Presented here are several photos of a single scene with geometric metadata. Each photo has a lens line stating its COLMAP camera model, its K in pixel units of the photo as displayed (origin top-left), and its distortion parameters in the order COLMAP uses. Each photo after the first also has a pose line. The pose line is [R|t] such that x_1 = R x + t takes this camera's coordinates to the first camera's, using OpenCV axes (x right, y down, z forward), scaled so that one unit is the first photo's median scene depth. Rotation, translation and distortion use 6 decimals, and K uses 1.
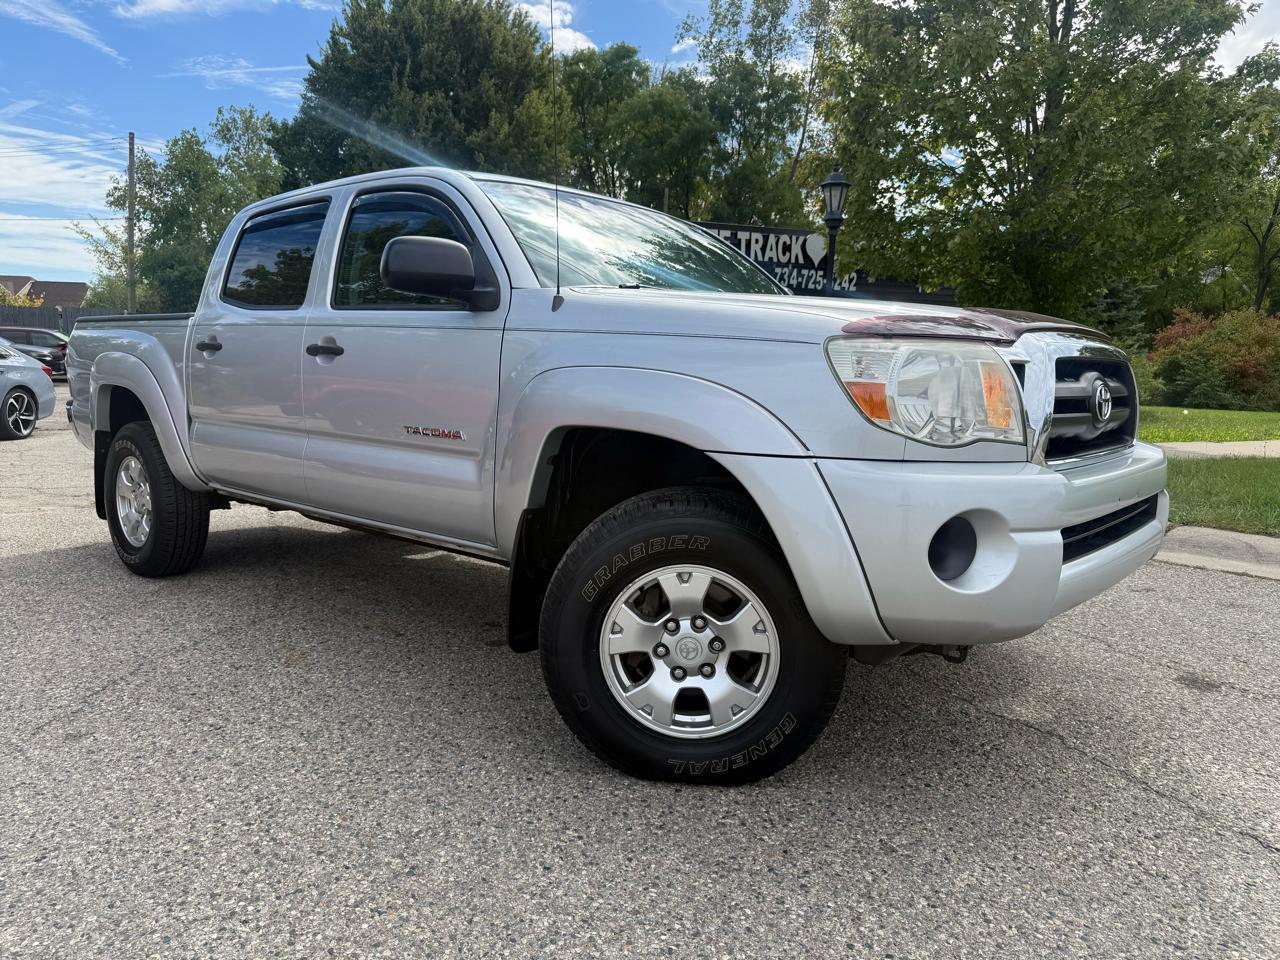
lens RADIAL K [[927.4, 0, 633.5], [0, 927.4, 449.0], [0, 0, 1]] dist [0.008918, -0.011545]
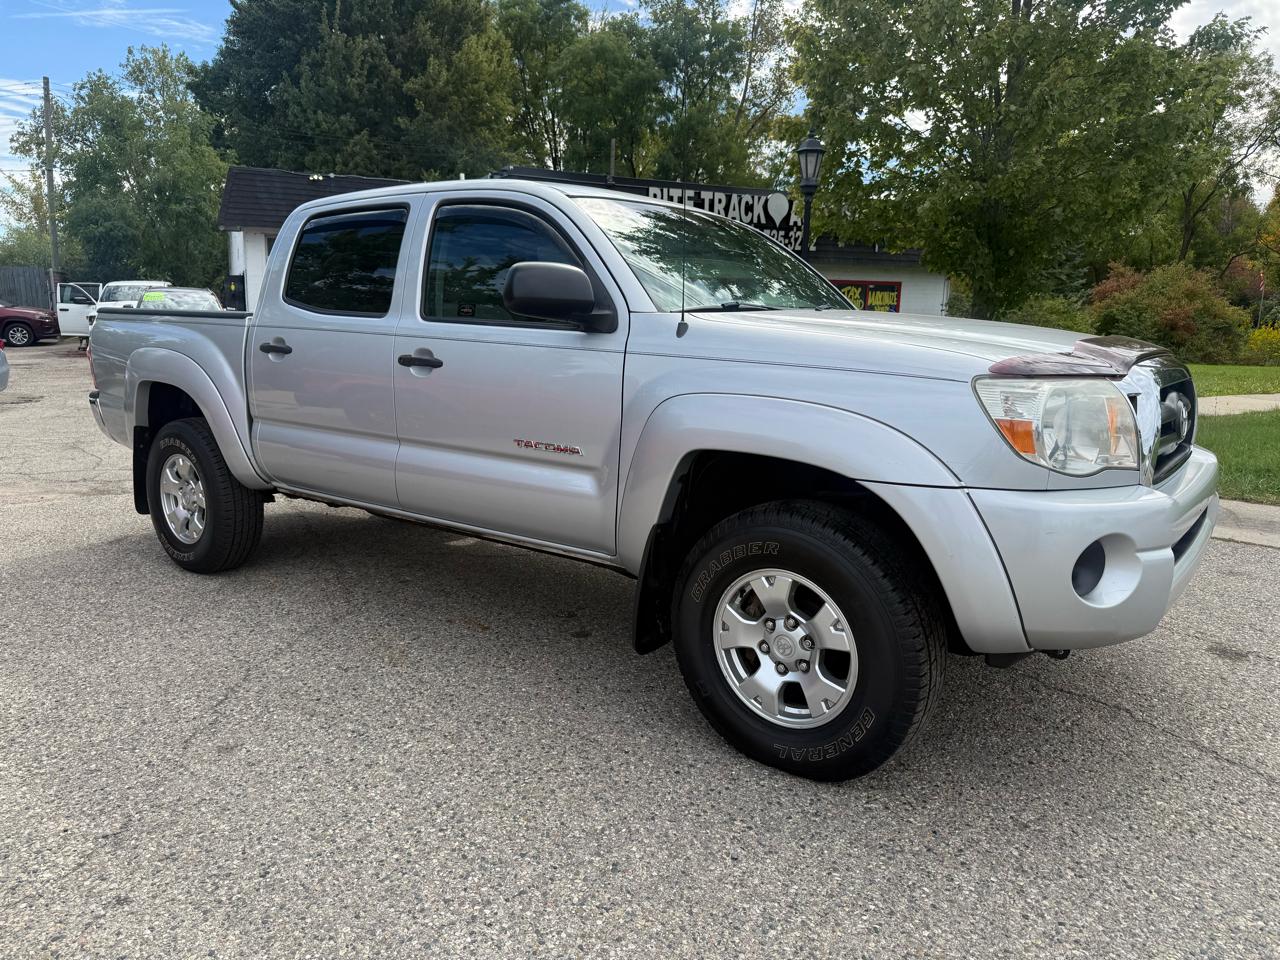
lens RADIAL K [[918.7, 0, 652.4], [0, 918.7, 462.1], [0, 0, 1]] dist [0.024305, -0.034340]
pose [[0.997094, -0.020428, 0.073396, -0.195532], [0.015734, 0.997827, 0.063984, -0.072875], [-0.074544, -0.062643, 0.995248, -0.050663]]
